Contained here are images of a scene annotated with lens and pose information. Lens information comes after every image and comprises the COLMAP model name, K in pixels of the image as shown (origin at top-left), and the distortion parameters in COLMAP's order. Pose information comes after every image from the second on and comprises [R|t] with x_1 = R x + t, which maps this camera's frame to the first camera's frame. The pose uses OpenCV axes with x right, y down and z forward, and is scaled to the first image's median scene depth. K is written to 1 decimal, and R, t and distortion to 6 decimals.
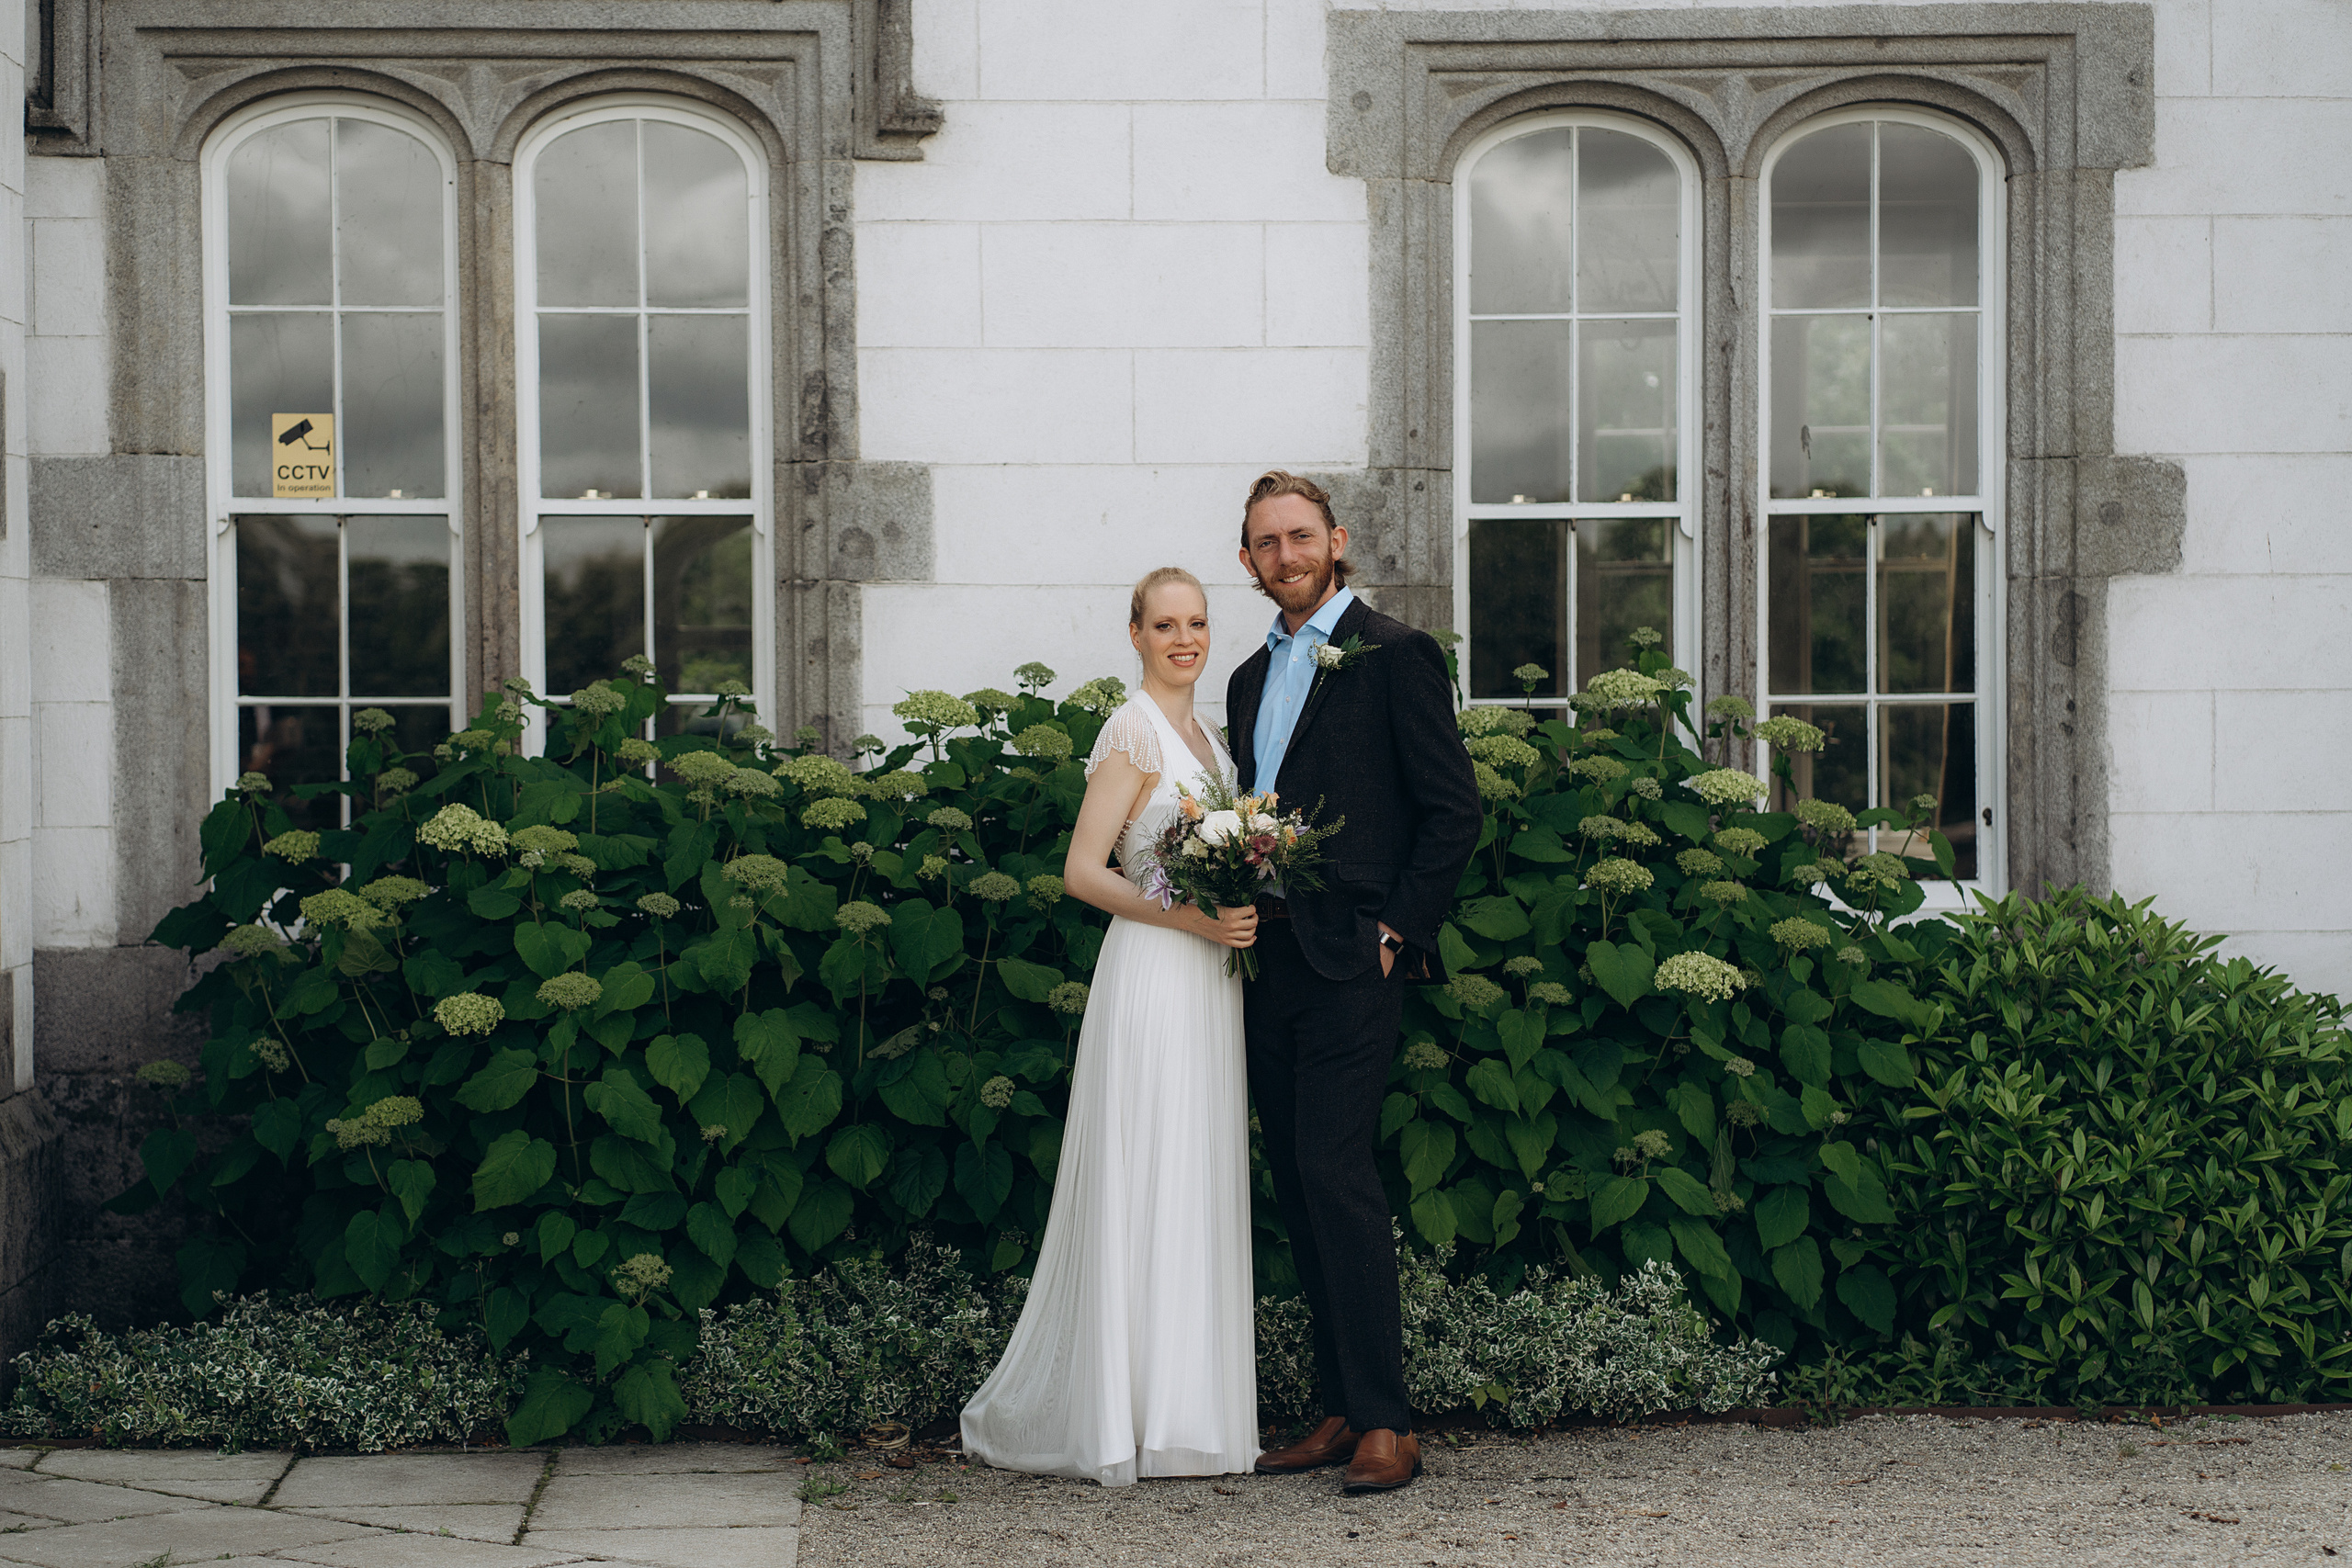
lens RADIAL K [[5376.4, 0, 1176.0], [0, 5376.4, 784.0], [0, 0, 1]] dist [0.877325, -9.753584]
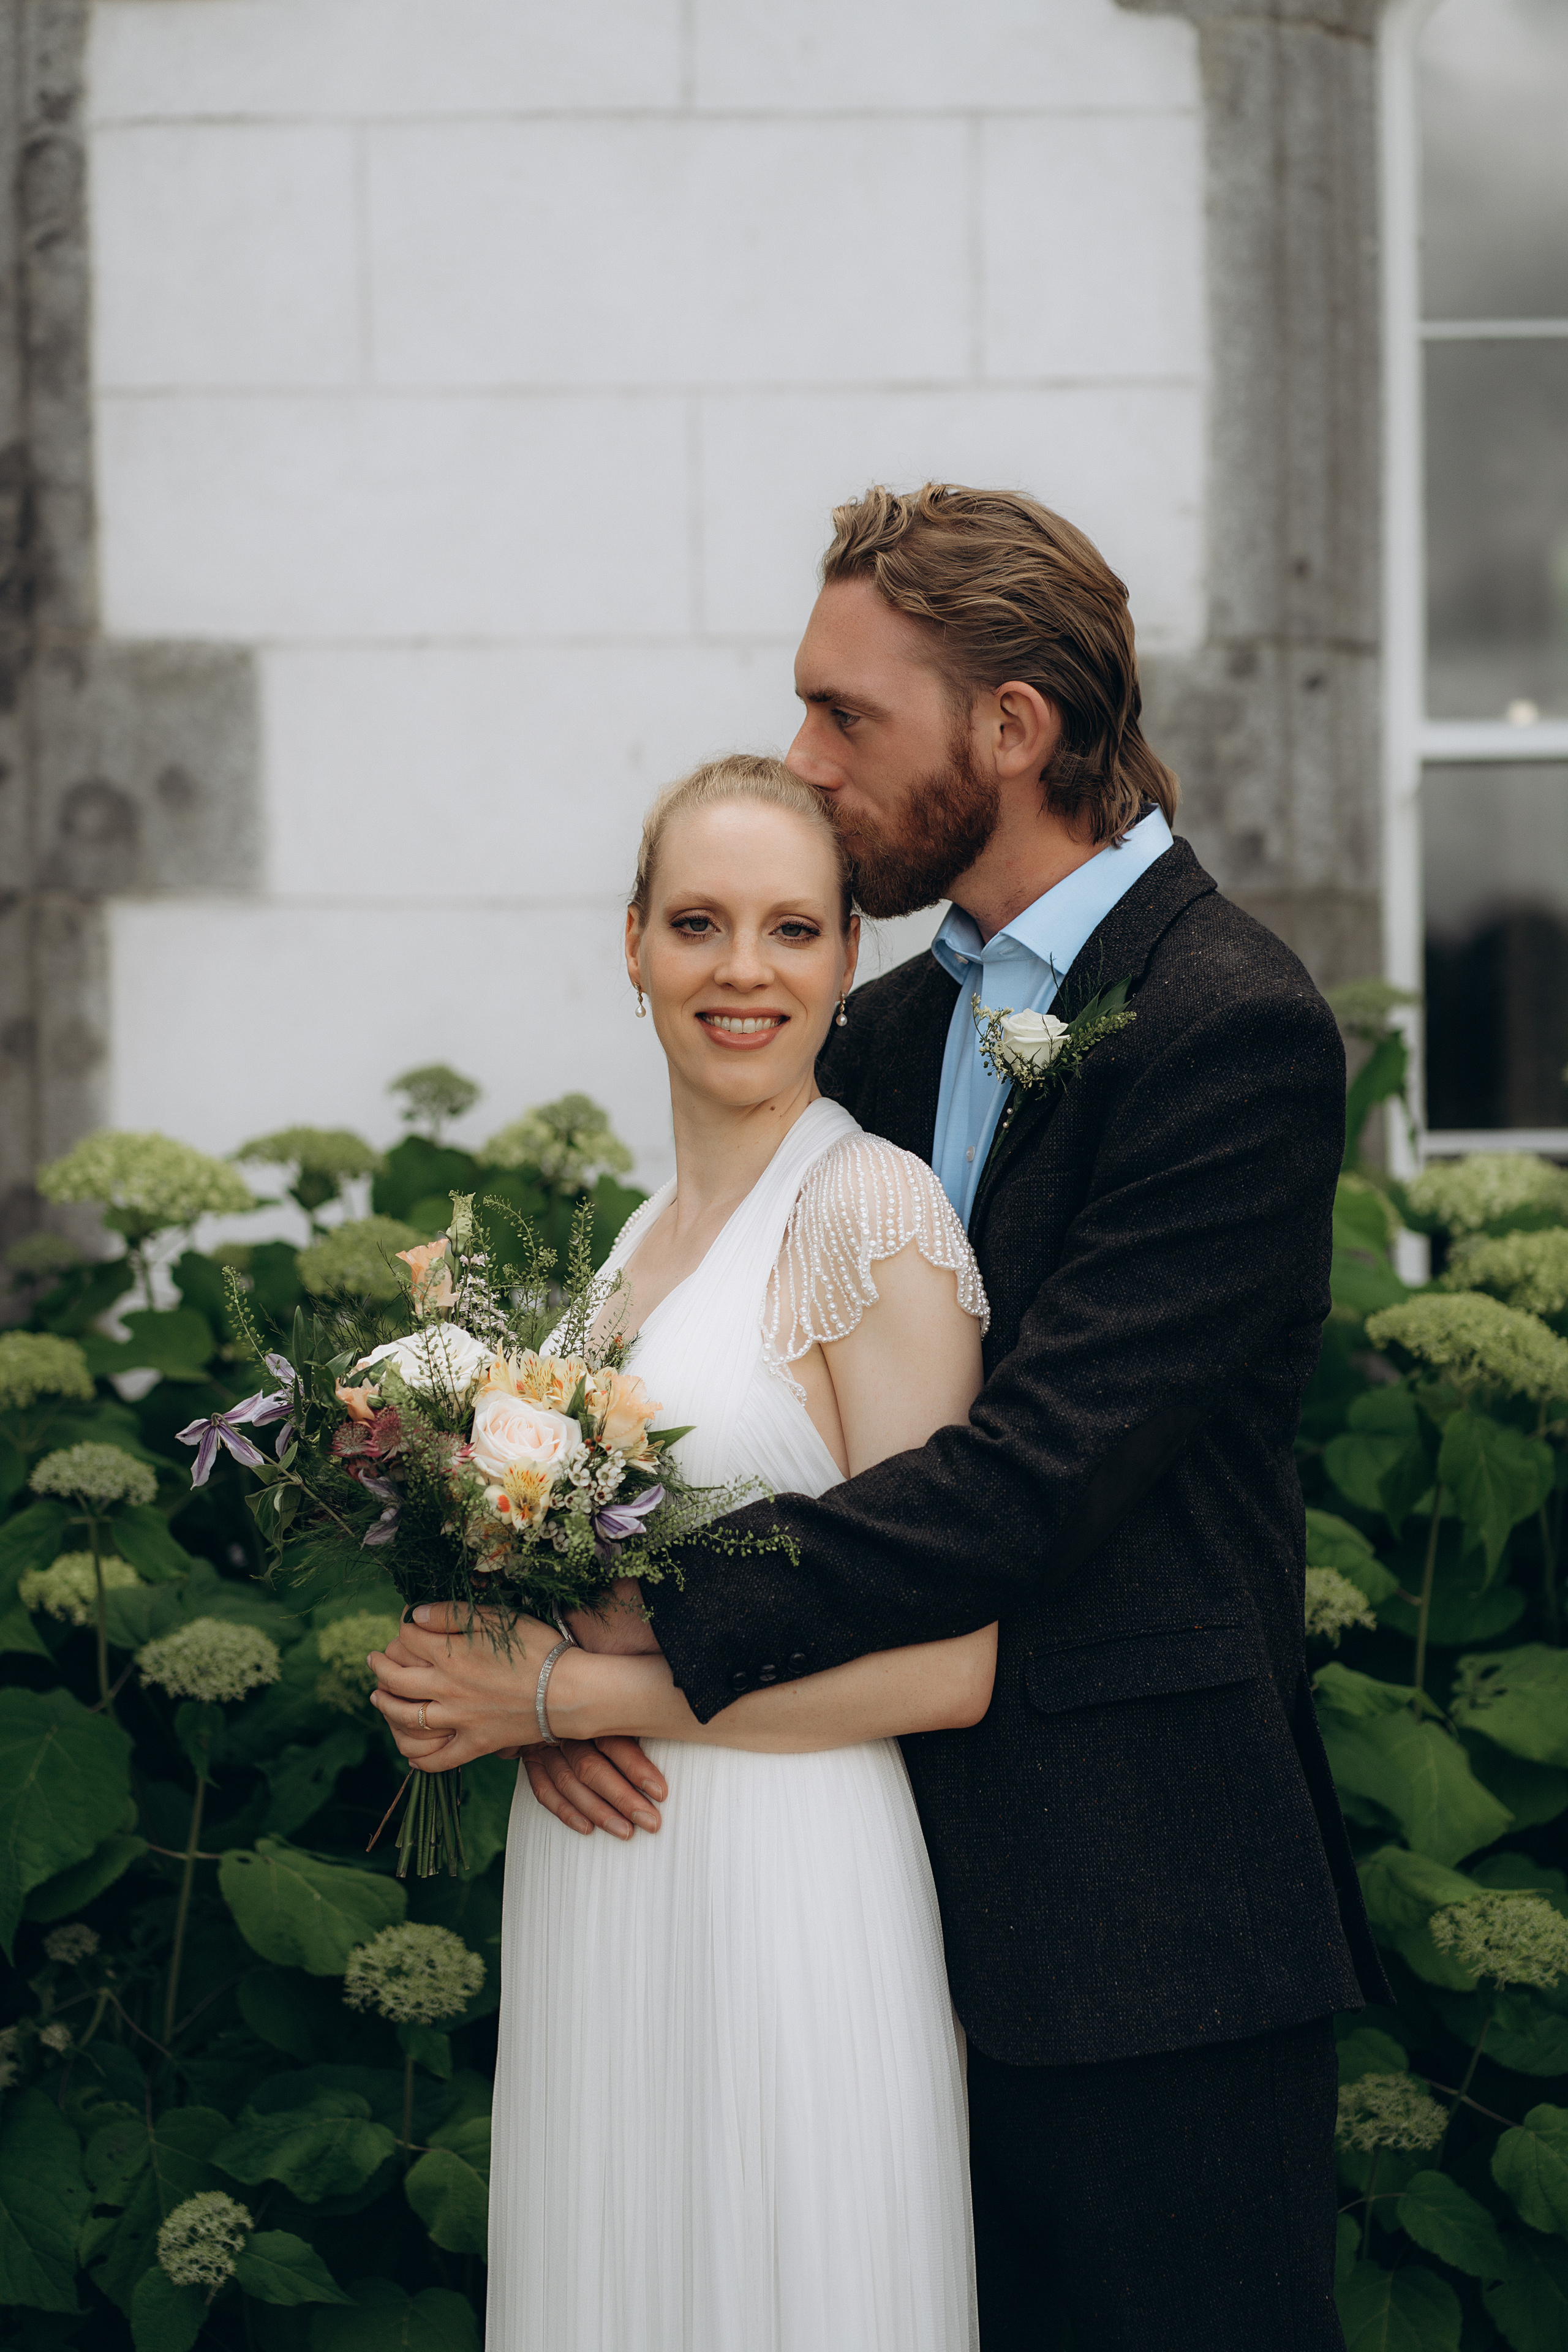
lens RADIAL K [[5376.9, 0, 784.0], [0, 5376.9, 1176.0], [0, 0, 1]] dist [0.877325, -9.753584]
pose [[0.999178, -0.008854, -0.039567, 0.017812], [0.008521, 0.999927, -0.008584, -0.009071], [0.039640, 0.008240, 0.999180, 0.536145]]
